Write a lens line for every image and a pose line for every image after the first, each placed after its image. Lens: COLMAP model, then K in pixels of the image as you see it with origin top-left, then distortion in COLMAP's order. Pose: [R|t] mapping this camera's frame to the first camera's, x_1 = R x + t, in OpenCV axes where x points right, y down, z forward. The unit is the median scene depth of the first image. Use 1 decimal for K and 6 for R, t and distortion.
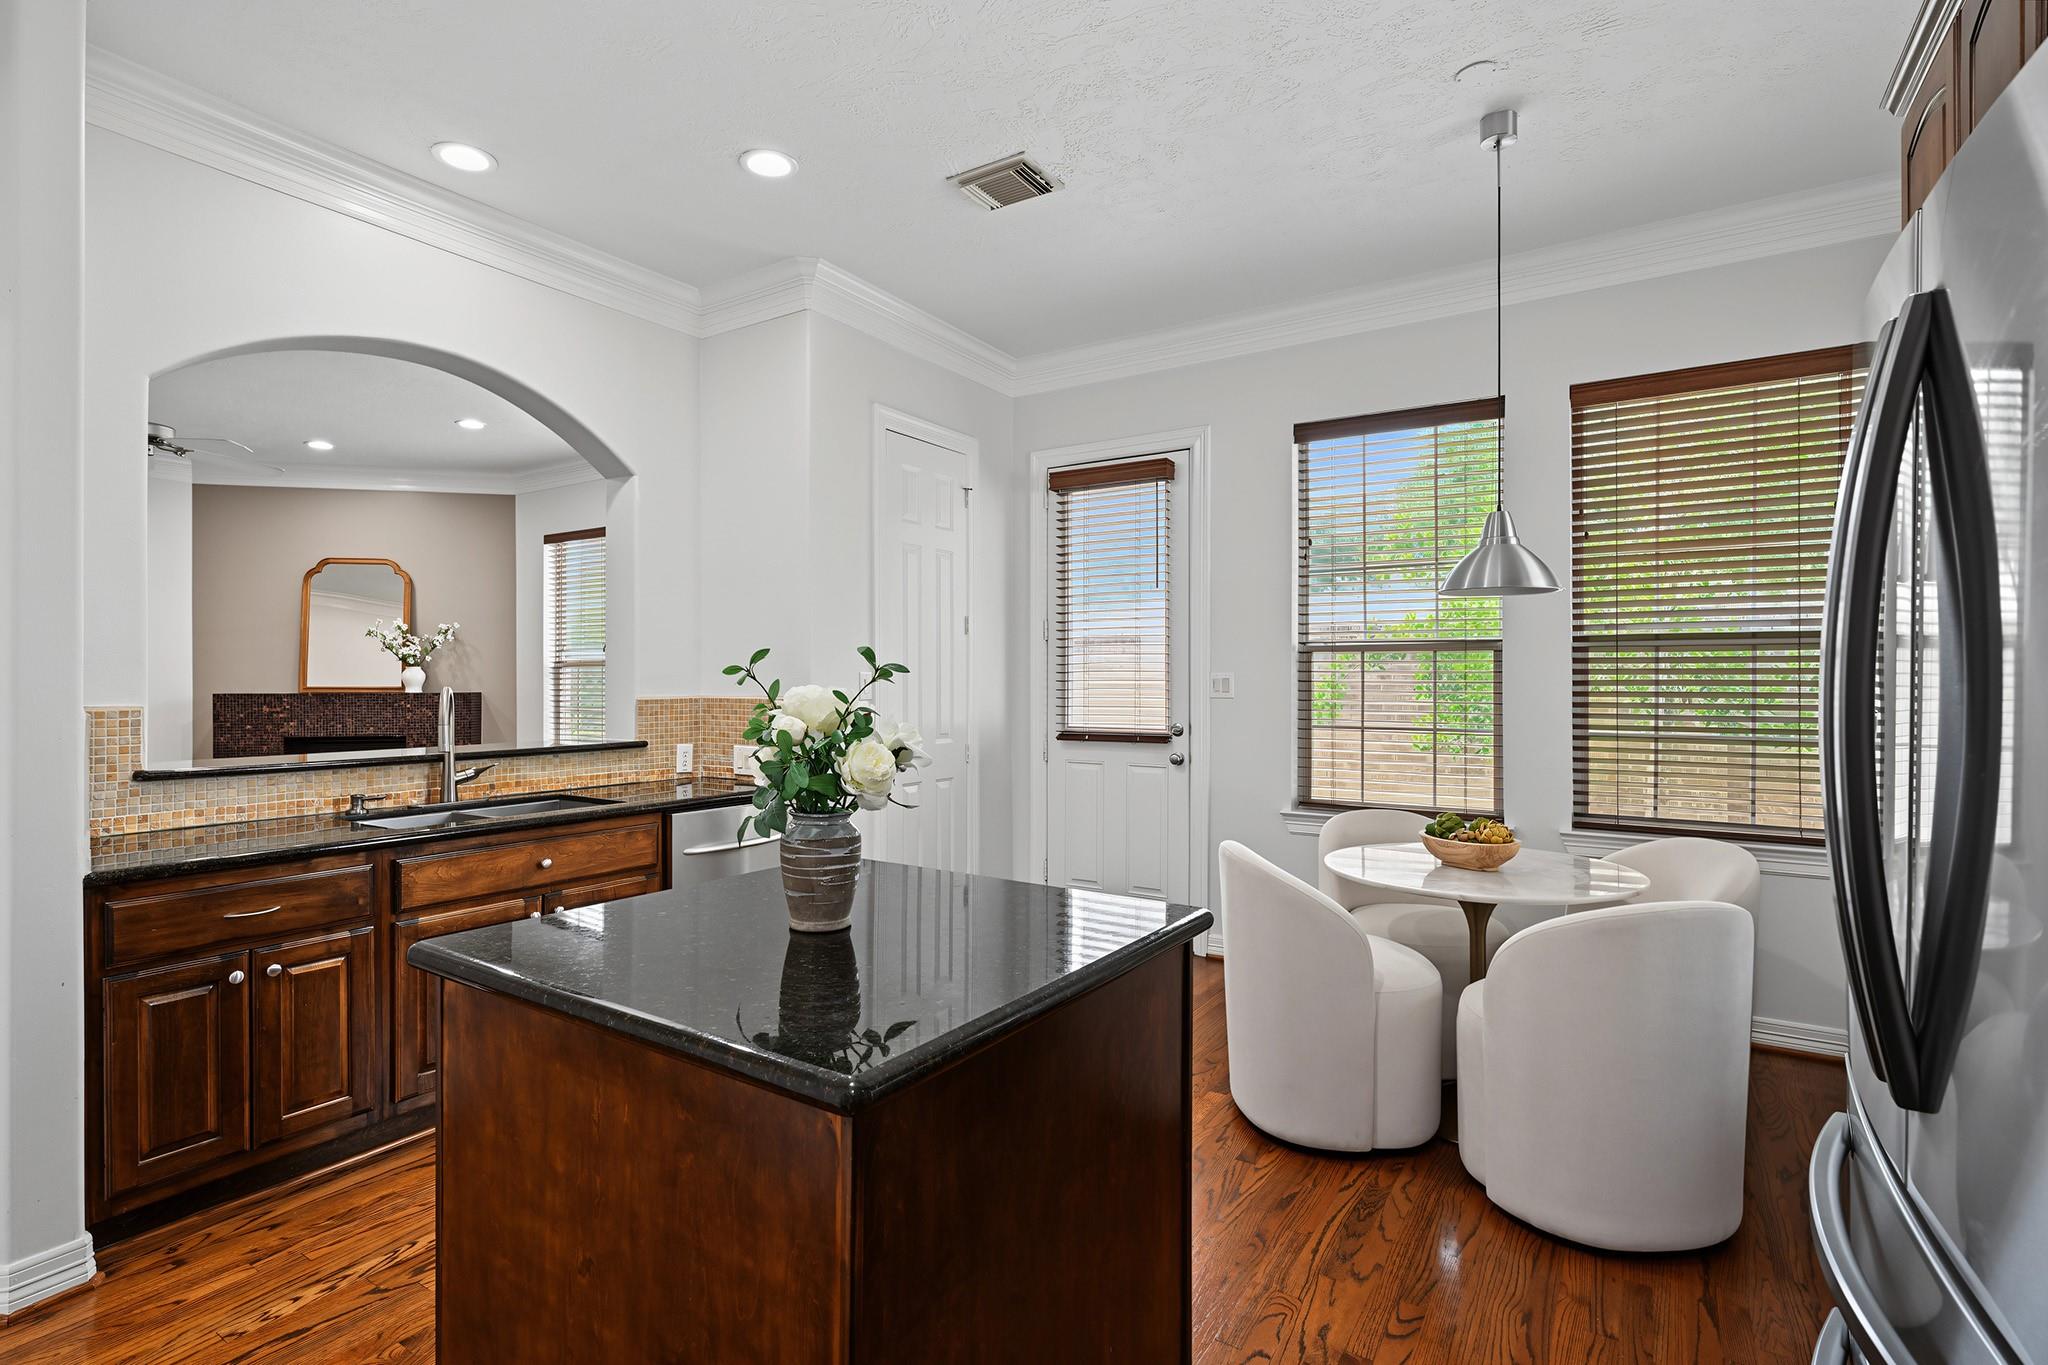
lens RADIAL K [[988.6, 0, 1022.3], [0, 988.6, 679.8], [0, 0, 1]] dist [0.001448, 0.000353]
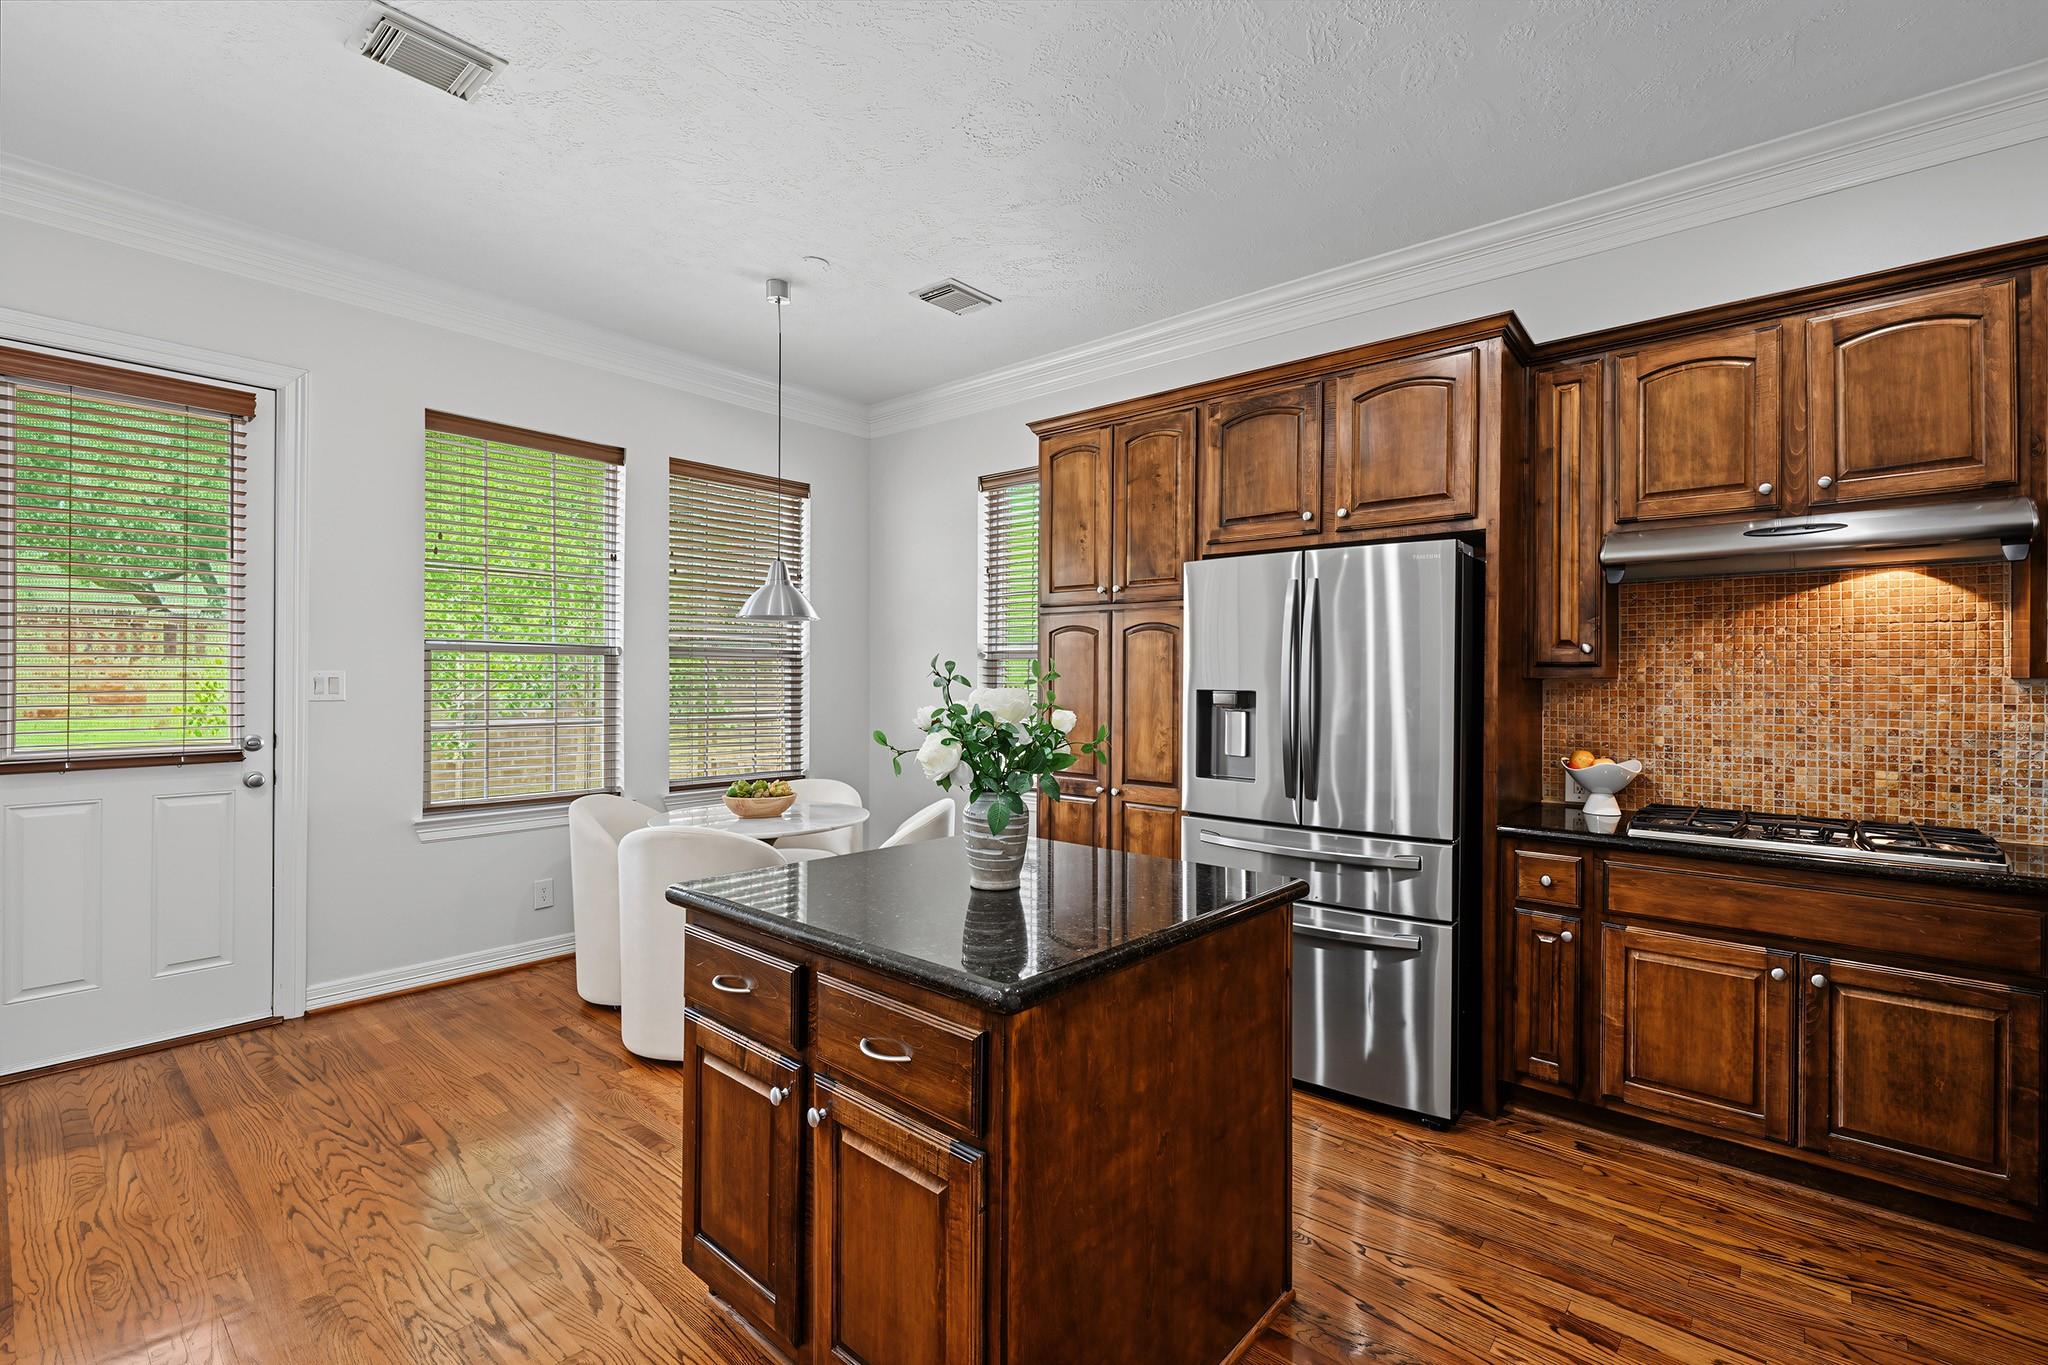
lens RADIAL K [[917.4, 0, 1016.1], [0, 917.4, 680.6], [0, 0, 1]] dist [-0.001302, -0.000296]
pose [[0.124252, -0.001290, 0.992250, -0.520092], [-0.001165, 0.999998, 0.001446, -0.000432], [-0.992250, -0.001335, 0.124250, 0.332540]]
